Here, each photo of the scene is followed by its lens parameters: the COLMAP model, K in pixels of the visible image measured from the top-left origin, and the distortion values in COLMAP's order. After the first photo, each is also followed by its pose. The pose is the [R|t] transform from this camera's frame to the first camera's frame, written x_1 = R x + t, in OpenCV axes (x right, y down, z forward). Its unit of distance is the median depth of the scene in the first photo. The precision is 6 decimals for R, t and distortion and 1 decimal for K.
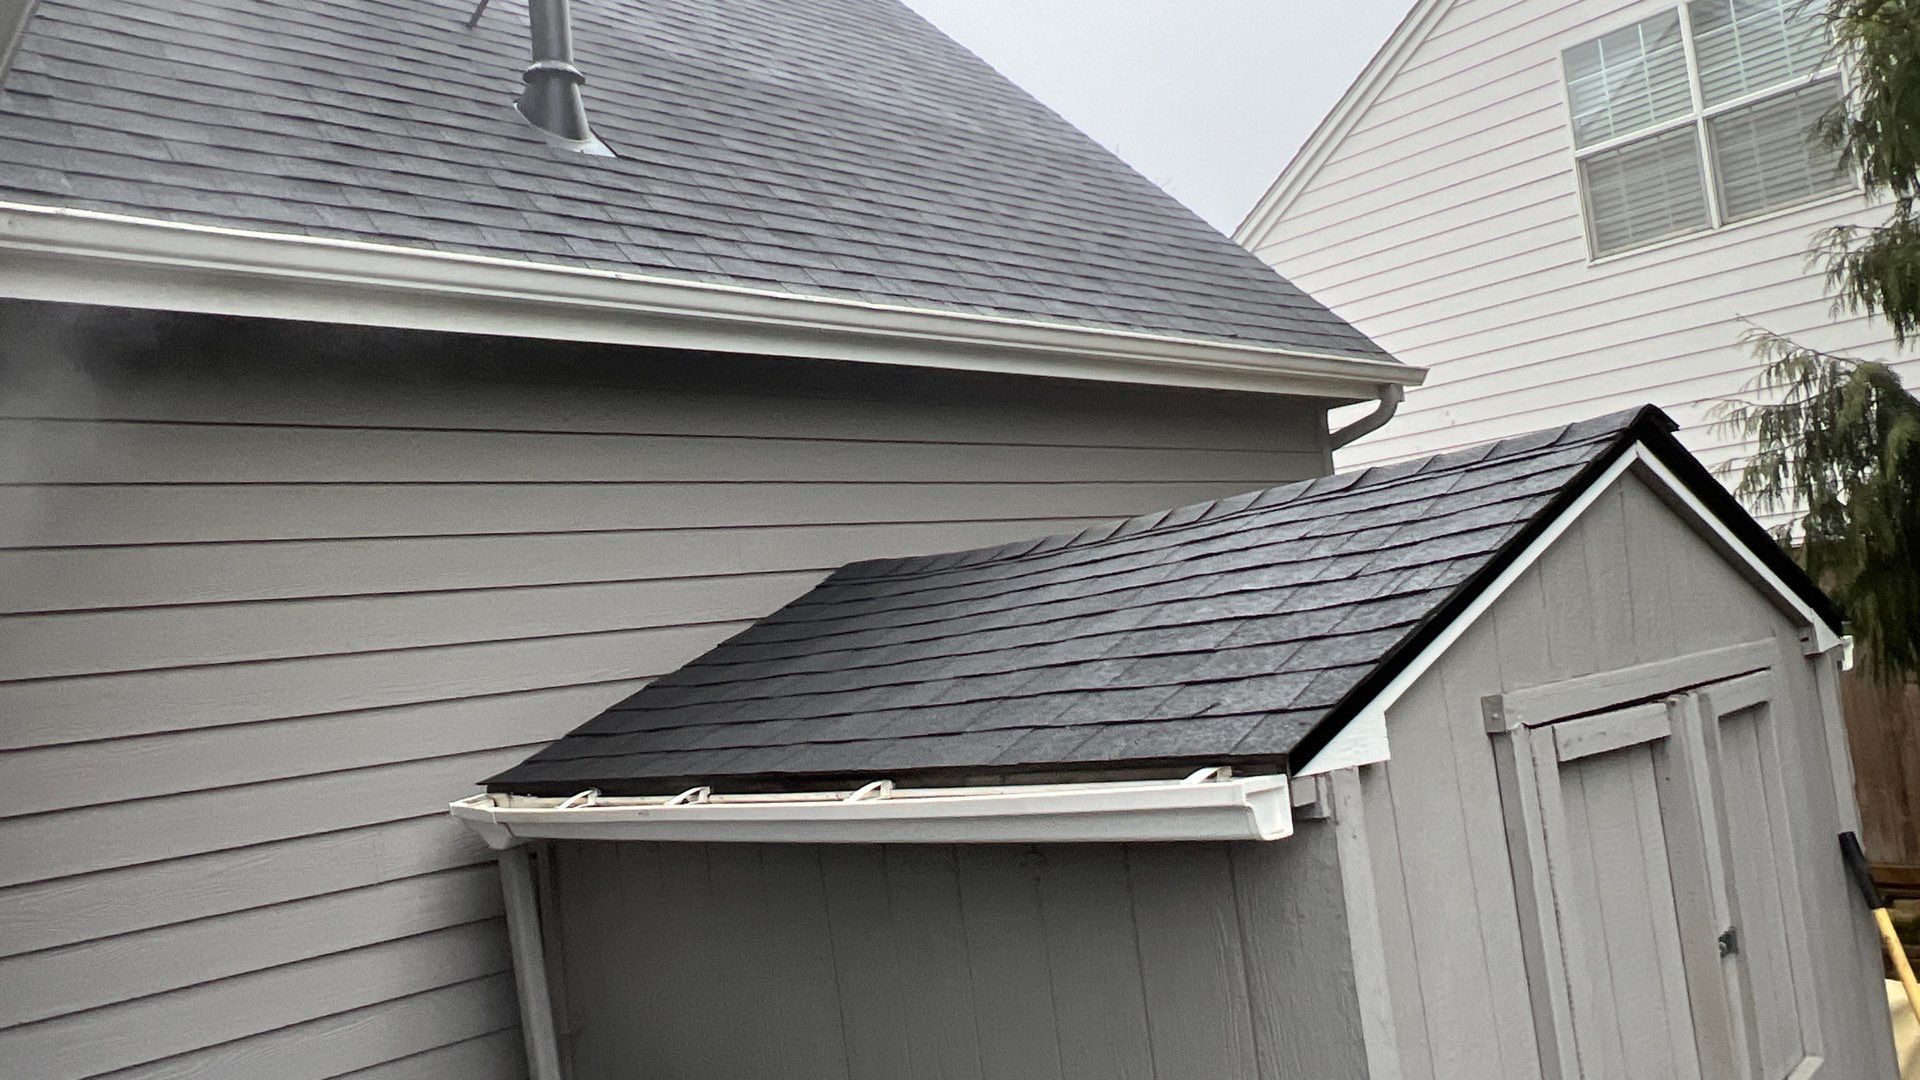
lens RADIAL K [[1369.2, 0, 945.7], [0, 1369.2, 551.1], [0, 0, 1]] dist [-0.012930, 0.038966]
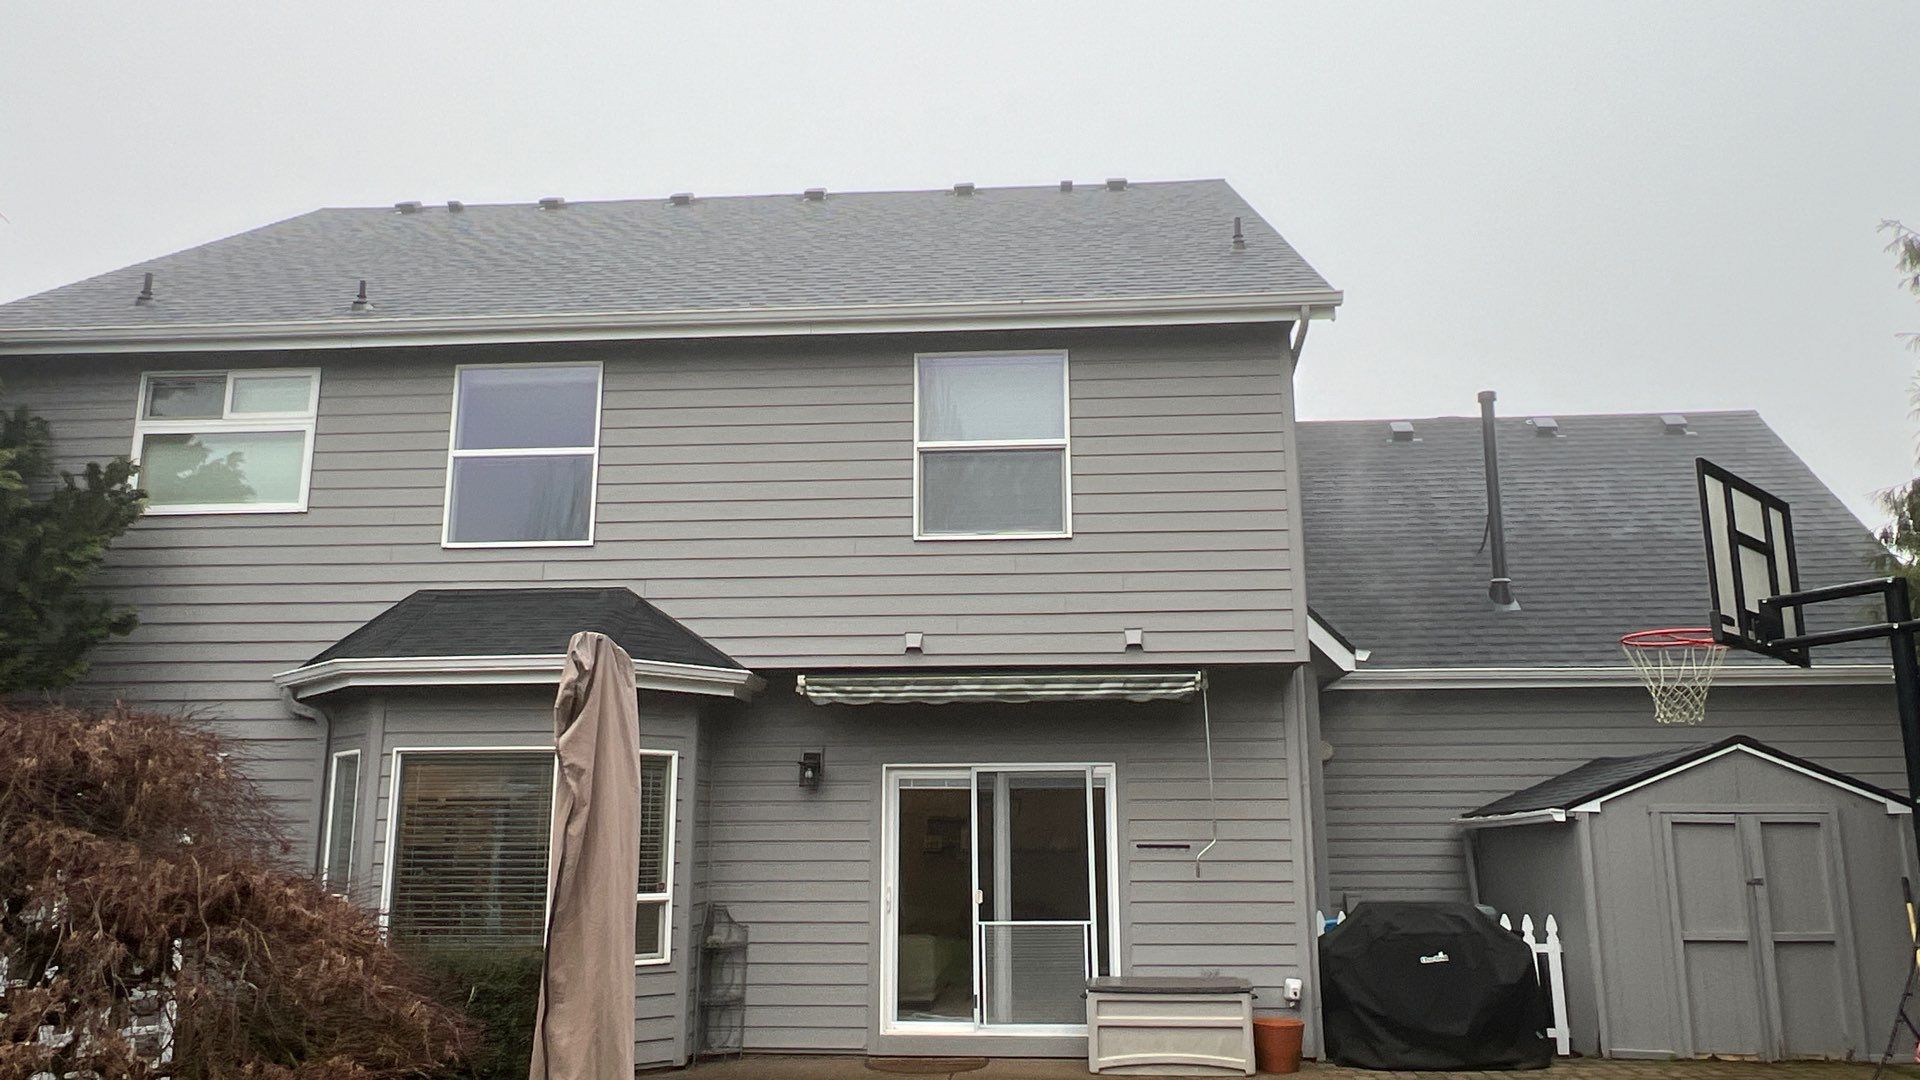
lens RADIAL K [[1369.2, 0, 974.5], [0, 1369.2, 548.3], [0, 0, 1]] dist [-0.012930, 0.038966]
pose [[0.689600, -0.045207, -0.722778, 1.406602], [-0.024026, 0.996072, -0.085223, -0.190466], [0.723792, 0.076135, 0.685805, -2.434355]]
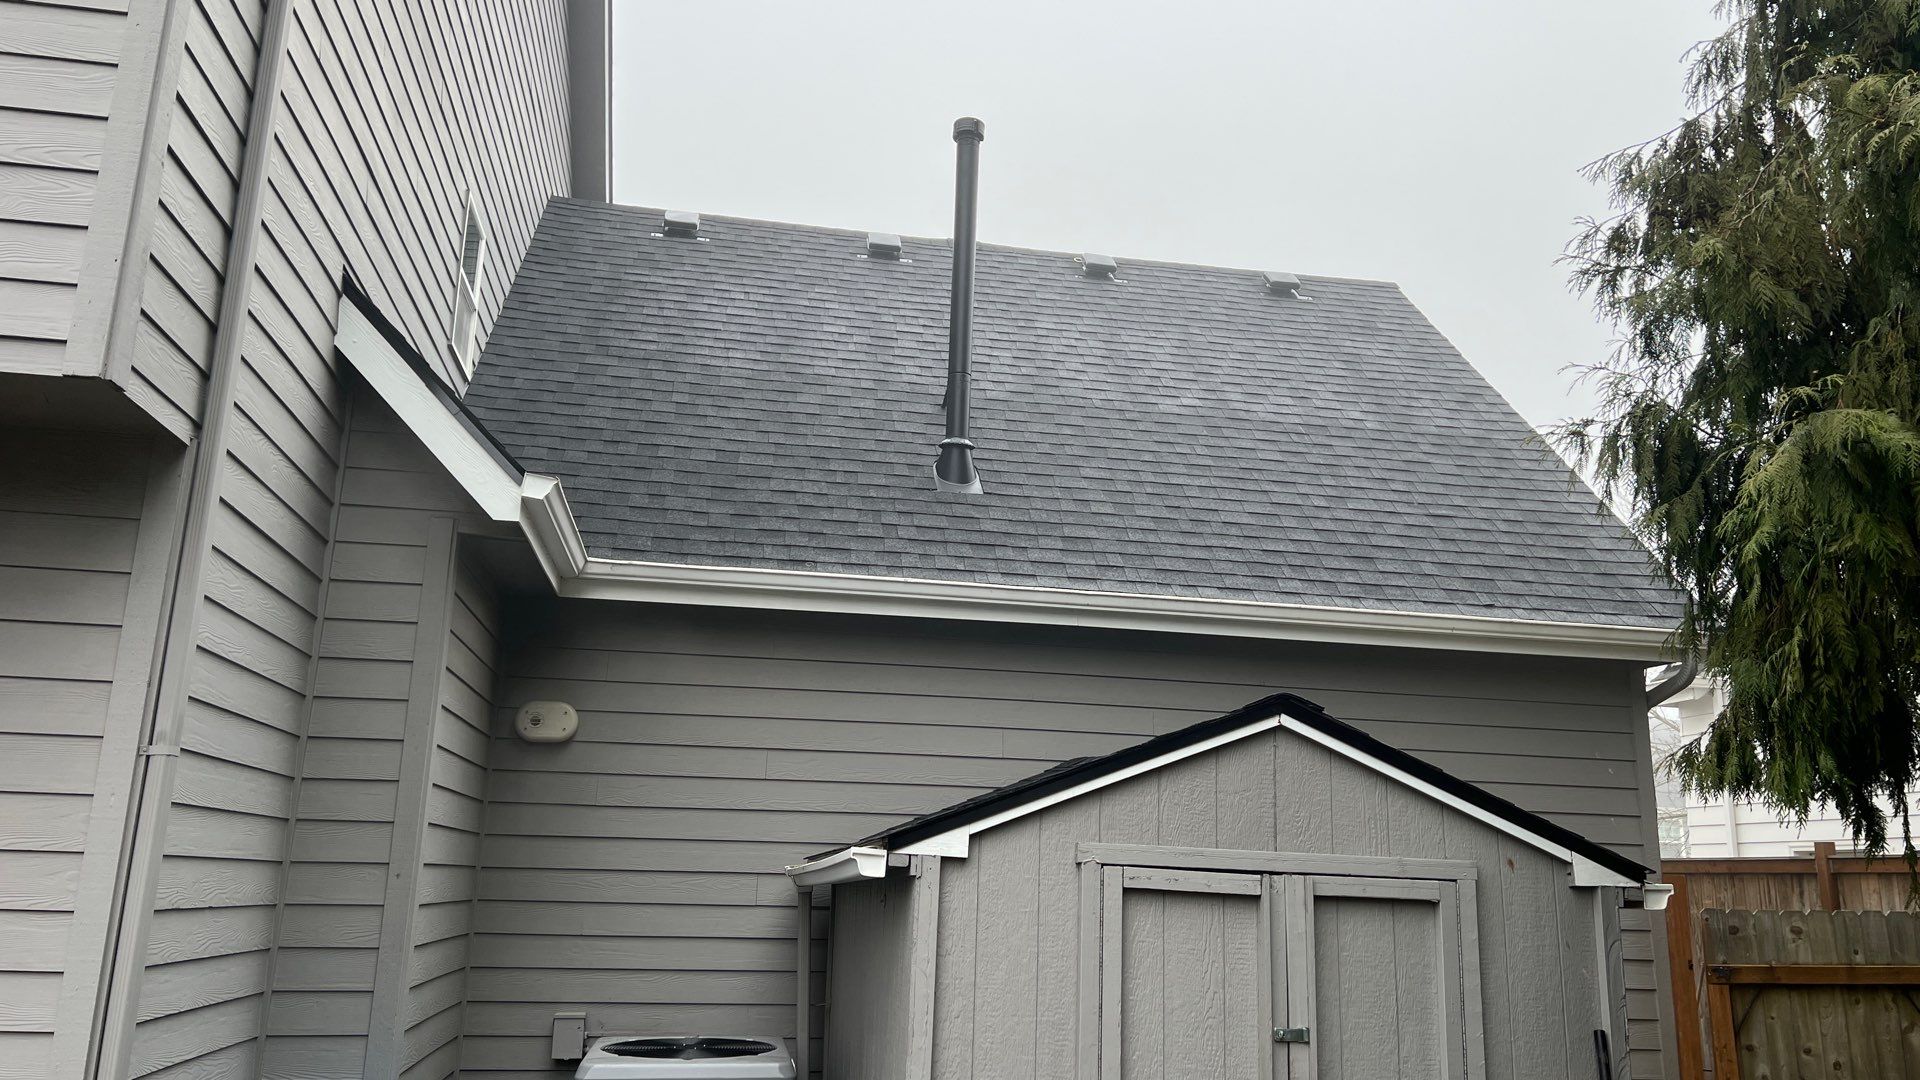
lens RADIAL K [[1409.2, 0, 967.4], [0, 1409.2, 536.3], [0, 0, 1]] dist [0.056208, -0.017076]
pose [[0.831892, 0.000730, -0.554937, 0.891465], [-0.084113, 0.988611, -0.124791, -0.037544], [0.548526, 0.150490, 0.822479, -0.500566]]
